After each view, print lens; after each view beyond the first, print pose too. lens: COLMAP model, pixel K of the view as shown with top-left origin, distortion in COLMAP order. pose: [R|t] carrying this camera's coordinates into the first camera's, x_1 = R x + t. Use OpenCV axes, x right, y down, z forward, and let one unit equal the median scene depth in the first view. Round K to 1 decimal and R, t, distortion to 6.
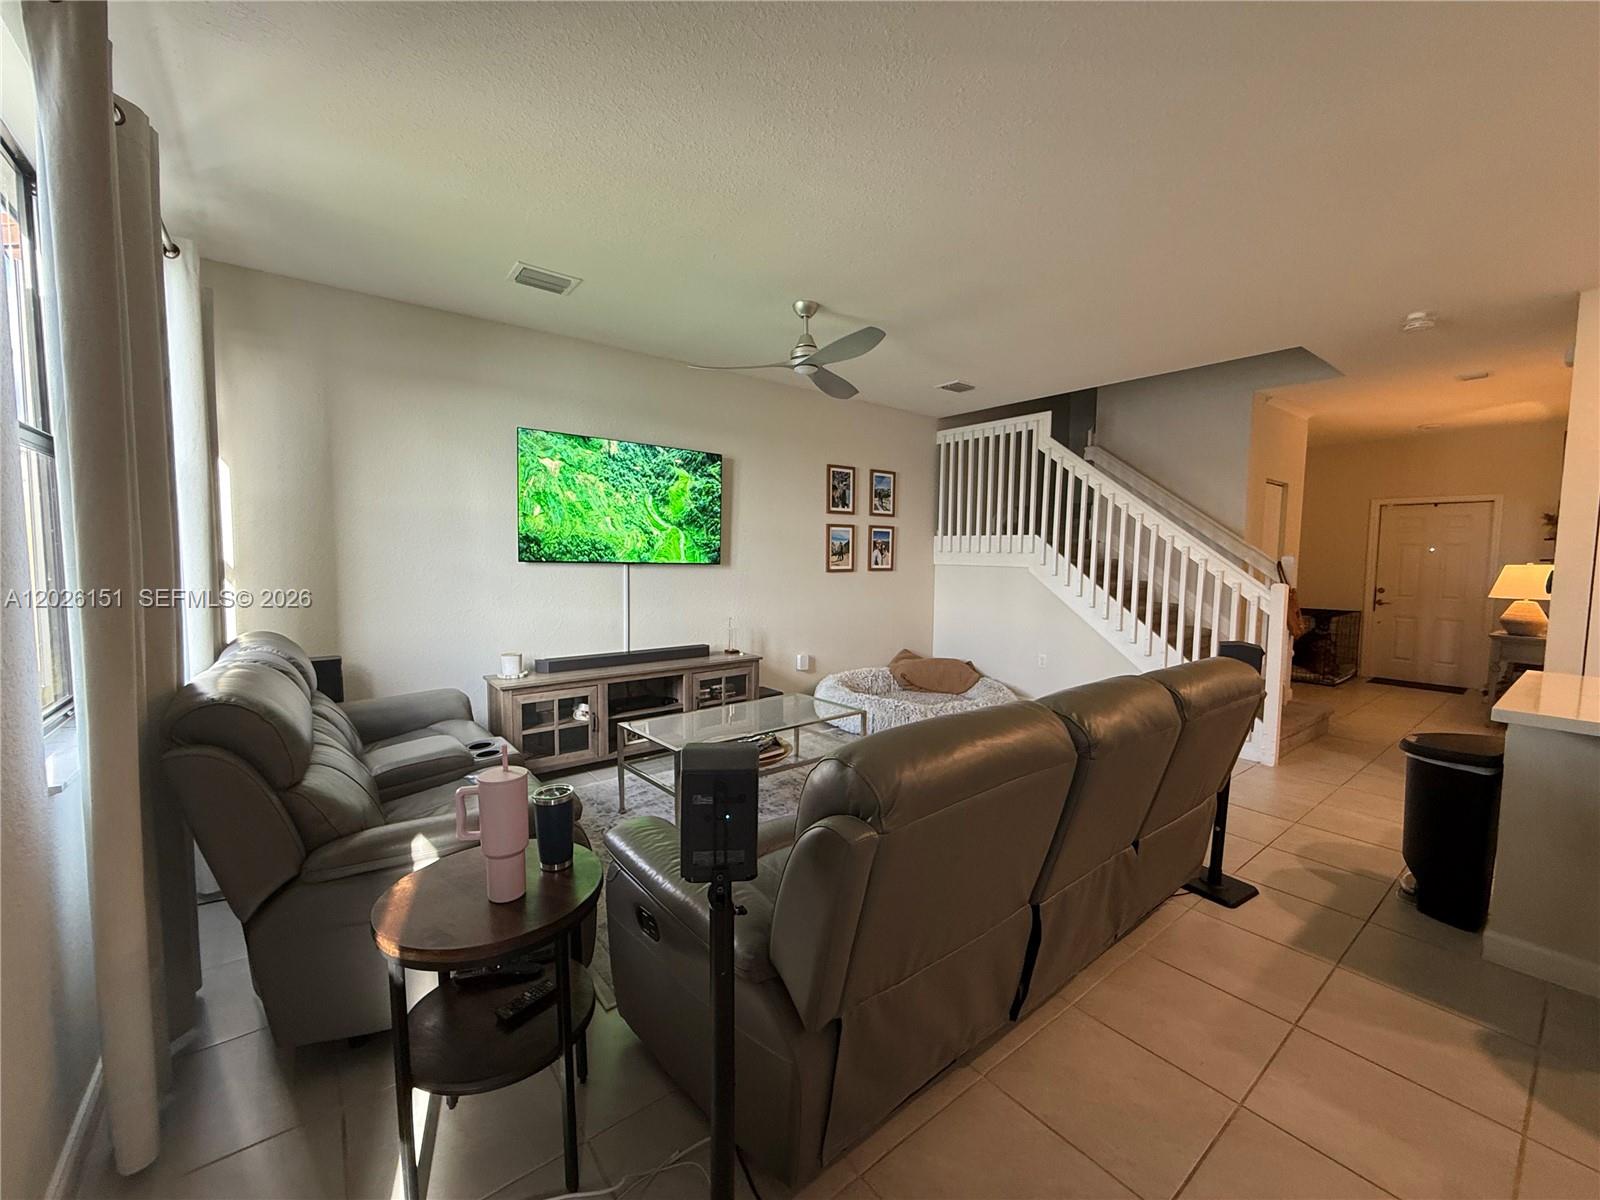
lens RADIAL K [[638.2, 0, 796.7], [0, 638.2, 601.4], [0, 0, 1]] dist [0.001035, 0.000053]
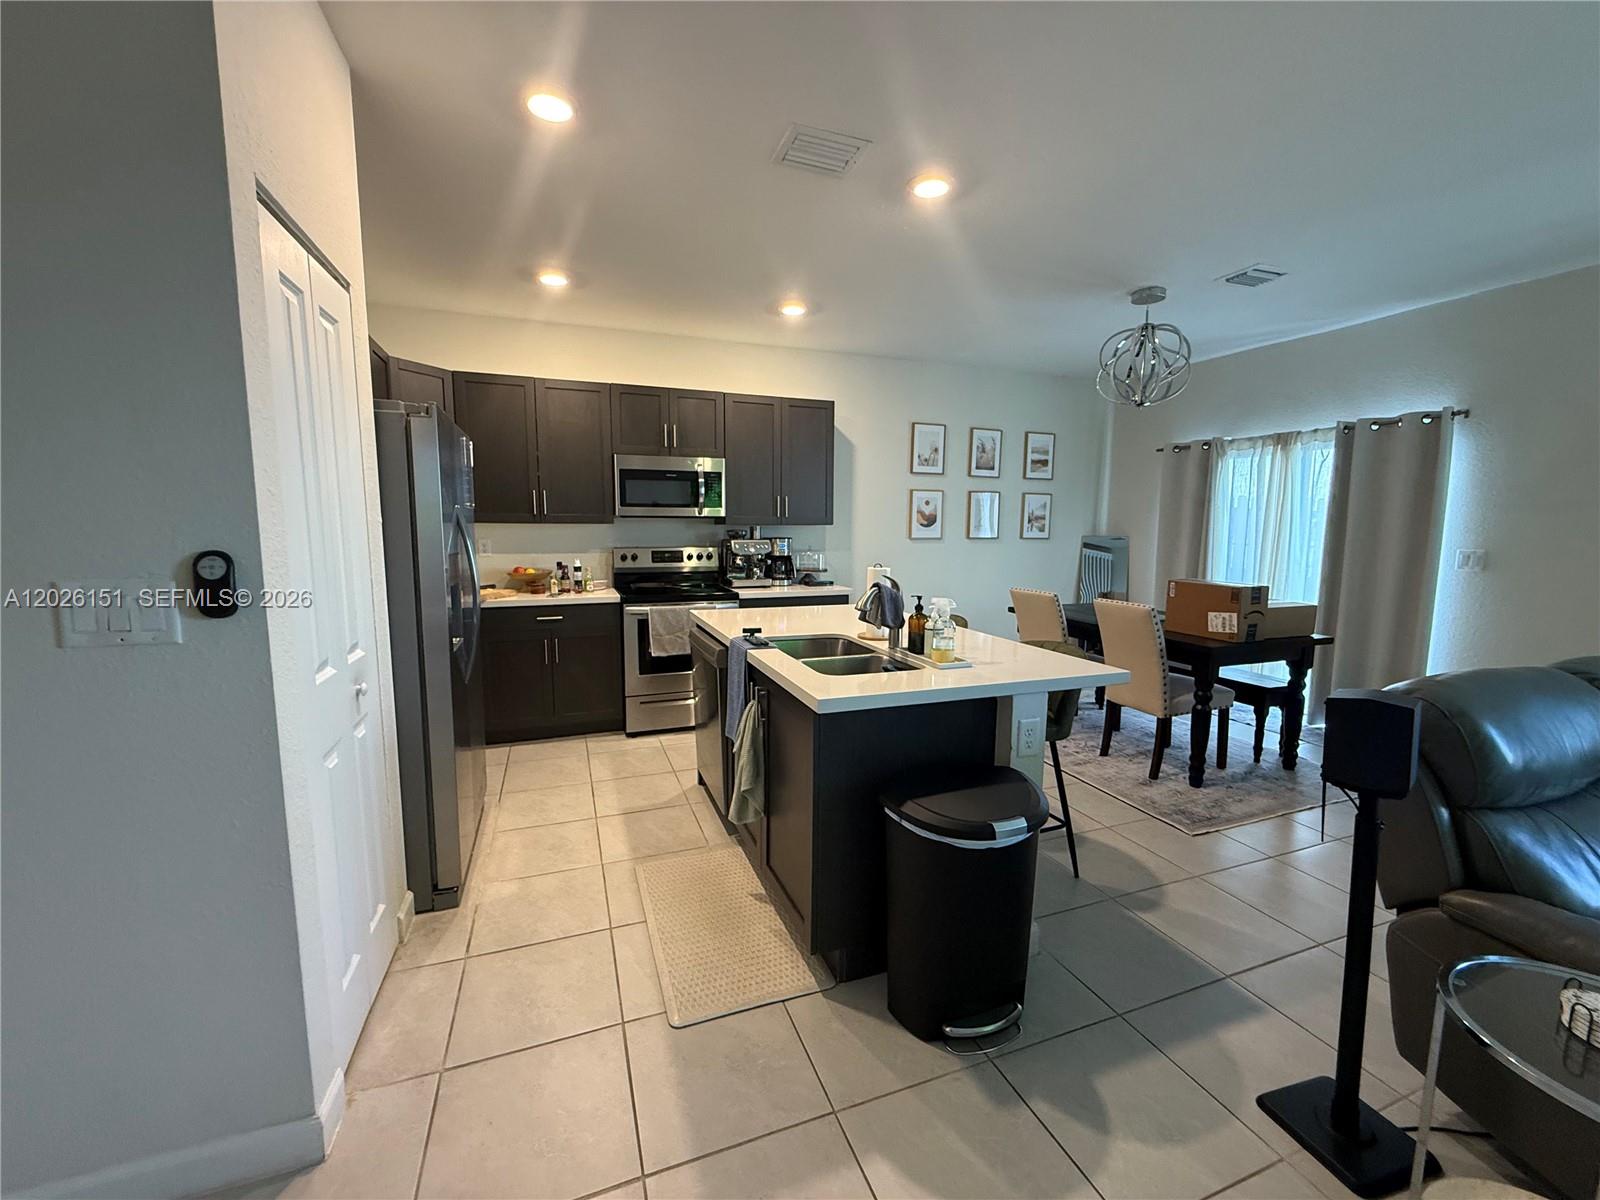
lens RADIAL K [[638.2, 0, 796.7], [0, 638.2, 601.4], [0, 0, 1]] dist [0.001035, 0.000053]
pose [[-0.954988, -0.053580, 0.291765, 0.992464], [0.003414, 0.981502, 0.191421, -0.113362], [-0.296625, 0.183801, -0.937140, 1.611376]]
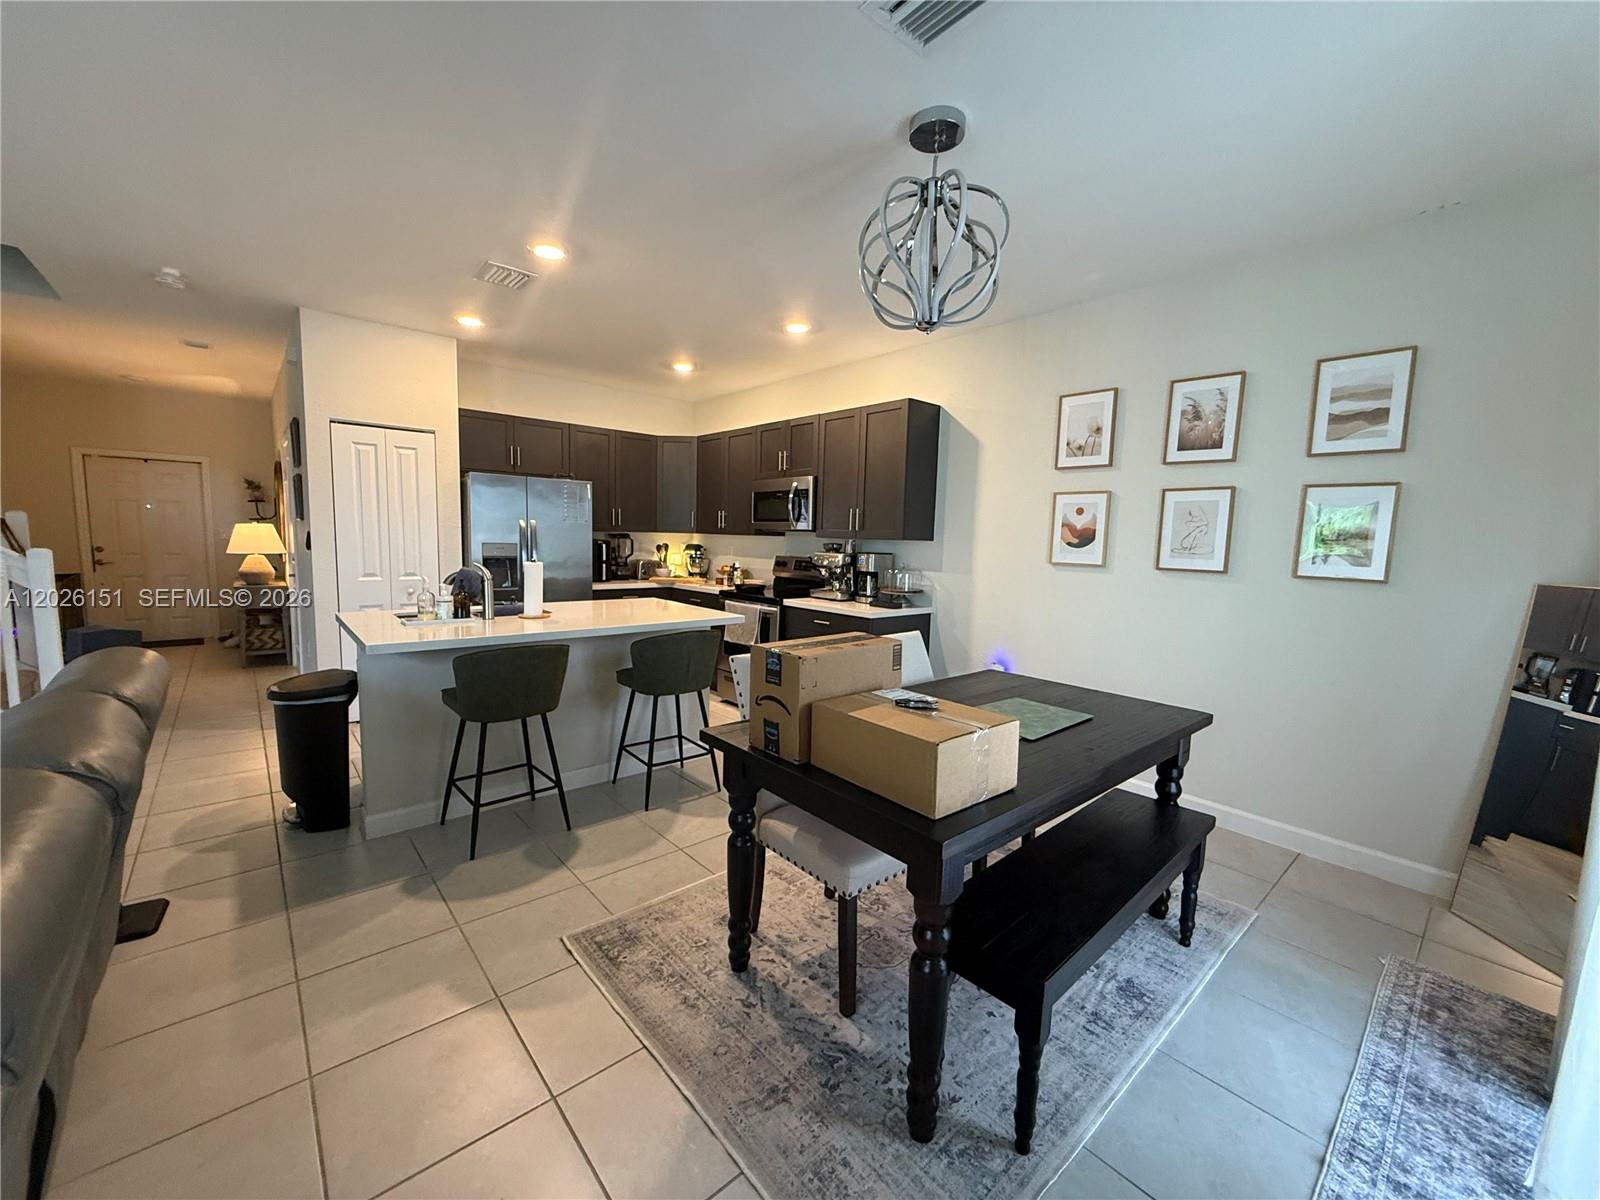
lens RADIAL K [[638.2, 0, 796.7], [0, 638.2, 601.4], [0, 0, 1]] dist [0.001035, 0.000053]
pose [[-0.059908, -0.116904, 0.991335, -0.160939], [0.043127, 0.991888, 0.119575, -0.025965], [-0.997272, 0.049916, -0.054380, 0.157480]]
